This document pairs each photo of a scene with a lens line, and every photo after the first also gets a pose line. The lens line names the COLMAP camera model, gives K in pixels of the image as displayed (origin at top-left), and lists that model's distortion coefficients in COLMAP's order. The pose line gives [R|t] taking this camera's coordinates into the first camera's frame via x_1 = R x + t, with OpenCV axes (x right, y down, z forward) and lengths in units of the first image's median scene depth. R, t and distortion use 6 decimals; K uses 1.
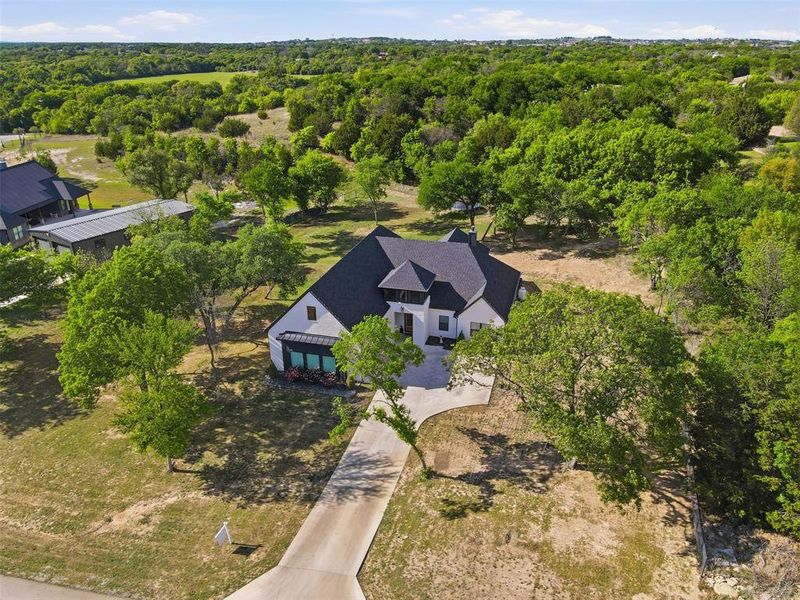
lens RADIAL K [[558.2, 0, 400.0], [0, 558.2, 300.0], [0, 0, 1]] dist [0.014278, 0.005581]
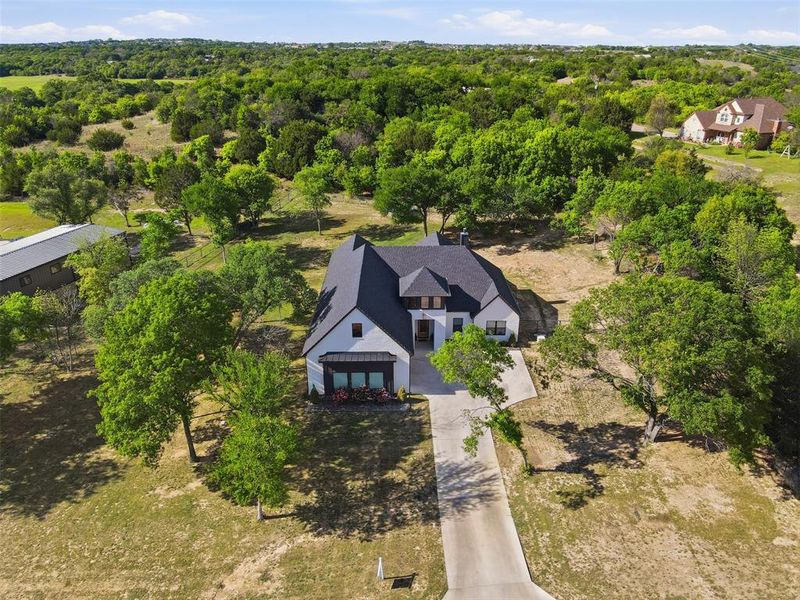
lens RADIAL K [[558.2, 0, 400.0], [0, 558.2, 300.0], [0, 0, 1]] dist [0.014278, 0.005581]
pose [[0.963405, -0.106239, 0.246099, -0.369440], [0.107433, 0.994175, 0.008609, -0.033406], [-0.245580, 0.018145, 0.969206, 0.050800]]
